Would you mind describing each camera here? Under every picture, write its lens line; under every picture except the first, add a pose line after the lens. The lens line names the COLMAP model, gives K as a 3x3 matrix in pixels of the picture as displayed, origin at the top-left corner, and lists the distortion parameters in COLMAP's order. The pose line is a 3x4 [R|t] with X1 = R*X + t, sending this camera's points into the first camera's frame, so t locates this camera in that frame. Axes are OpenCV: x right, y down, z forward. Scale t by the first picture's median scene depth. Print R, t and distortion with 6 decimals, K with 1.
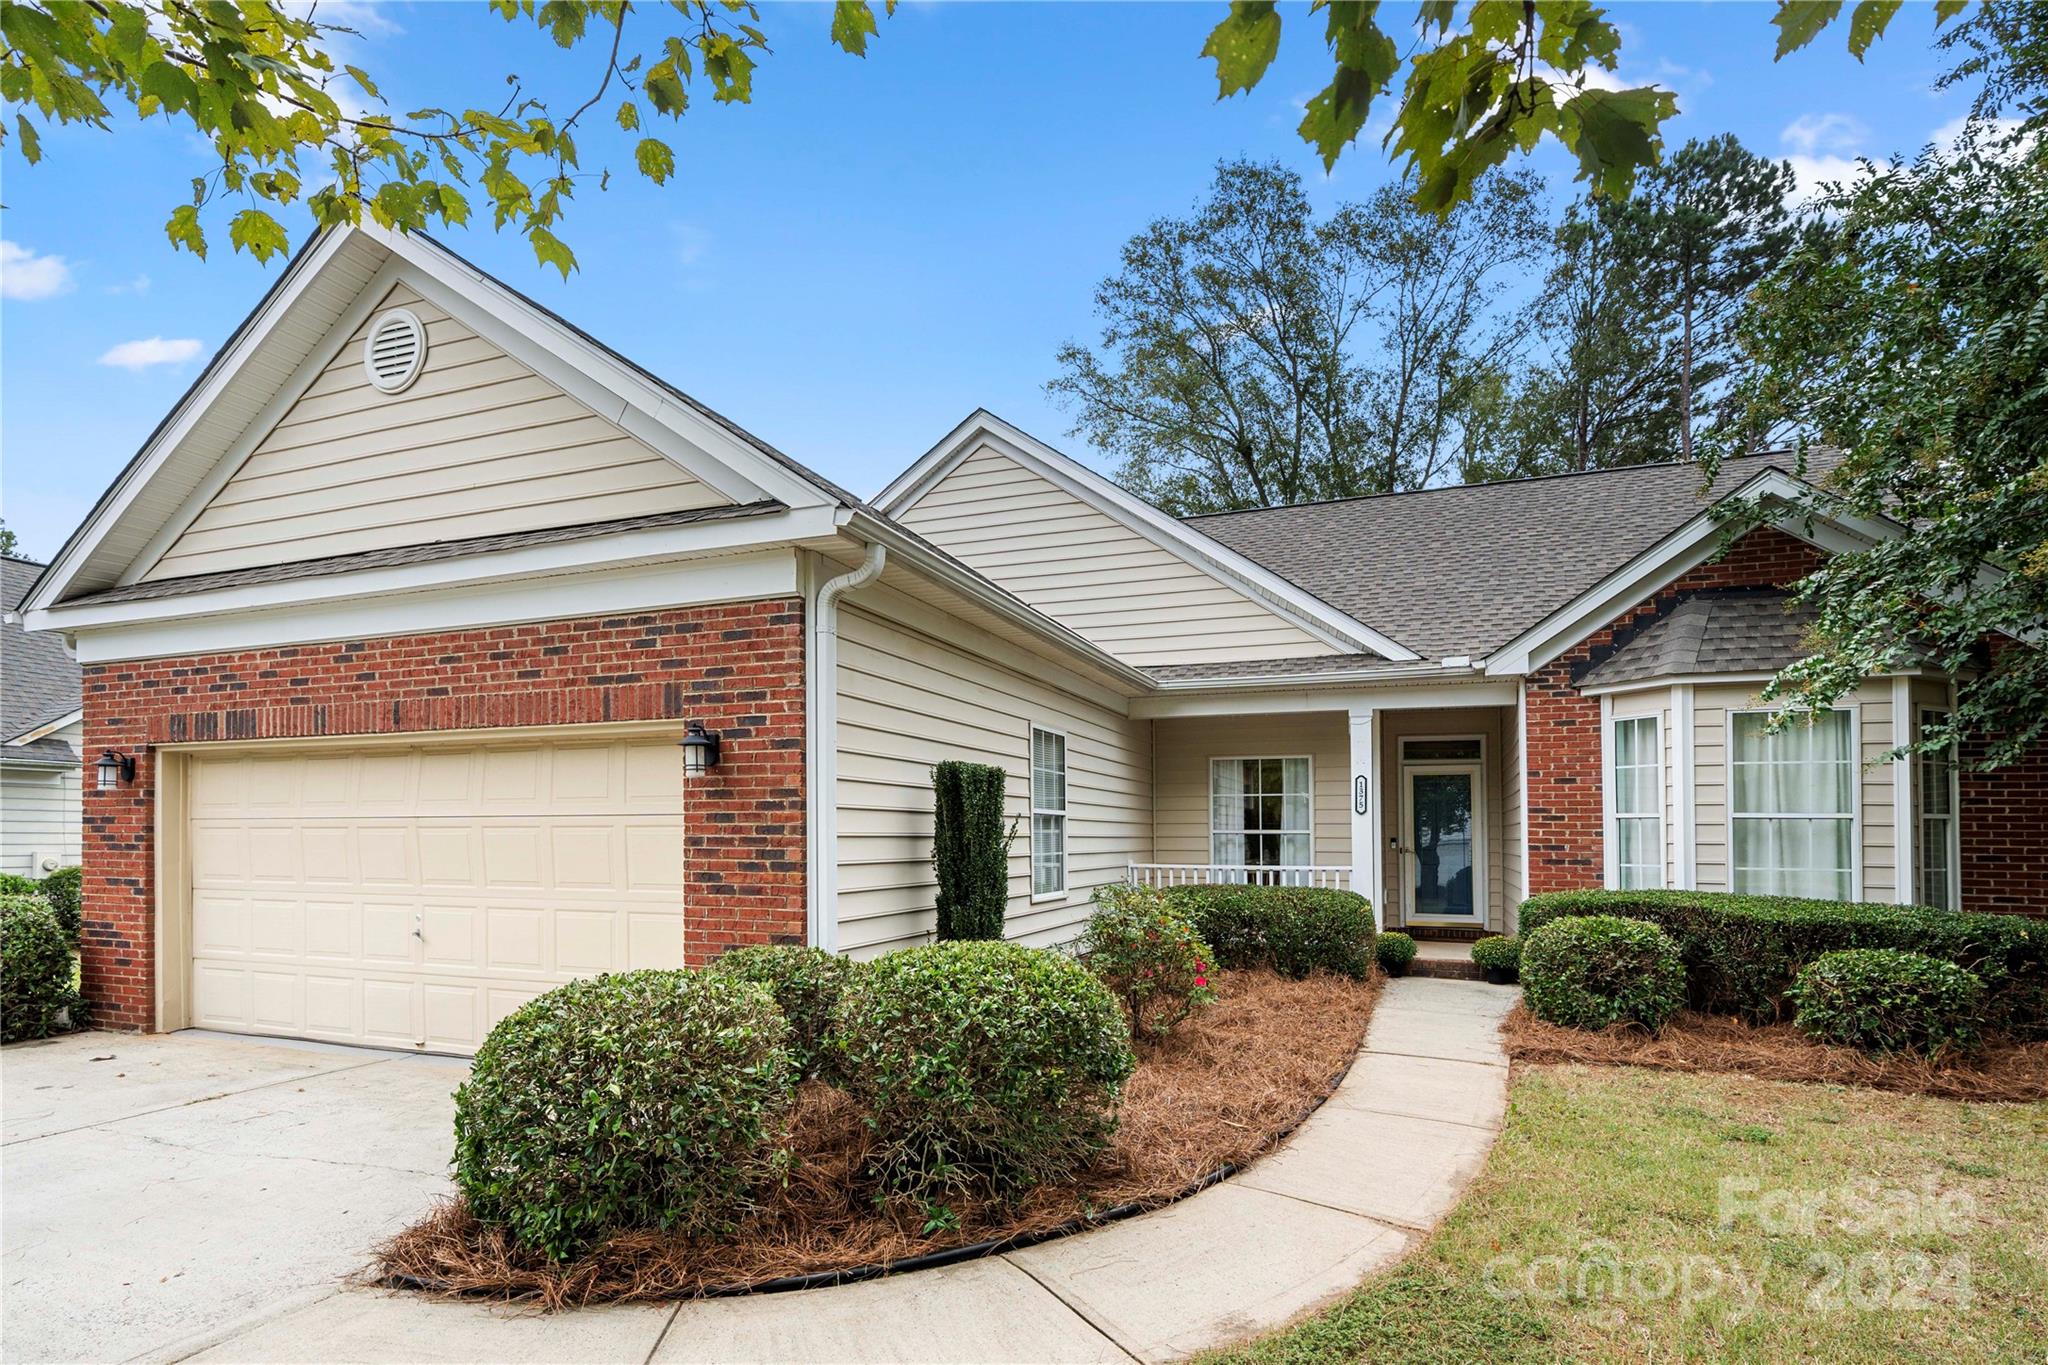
lens RADIAL K [[1020.9, 0, 1032.0], [0, 1020.9, 741.5], [0, 0, 1]] dist [0.000040, 0.001239]
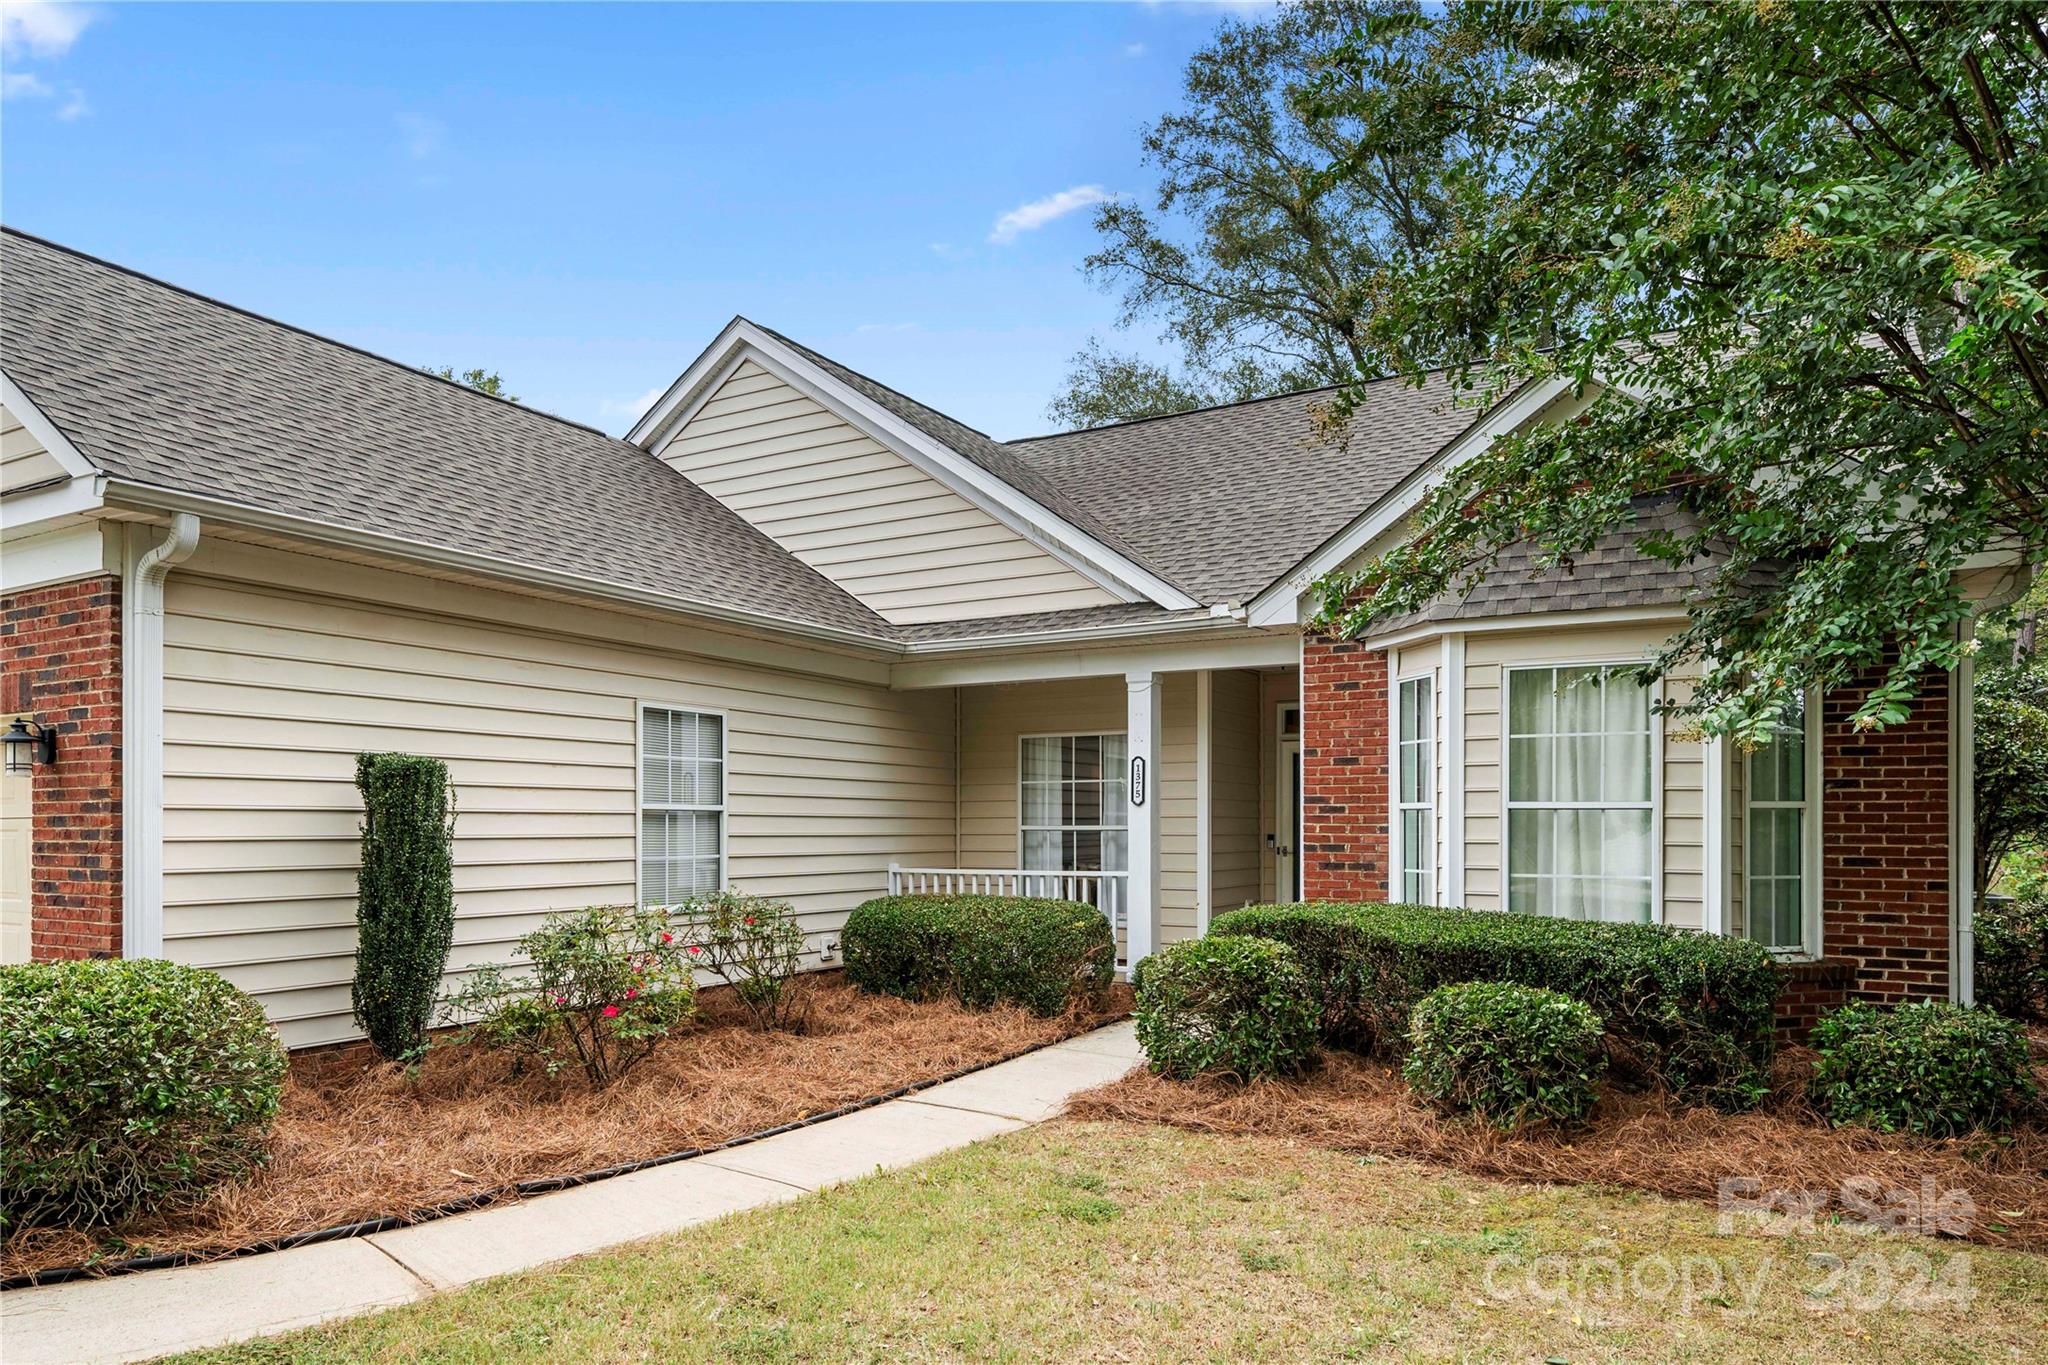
lens RADIAL K [[1295.4, 0, 1018.3], [0, 1295.4, 723.3], [0, 0, 1]] dist [0.003941, 0.001179]
pose [[0.988511, -0.017375, -0.150146, 0.485229], [0.018997, 0.999776, 0.009374, -0.004611], [0.149950, -0.012118, 0.988619, -0.006025]]
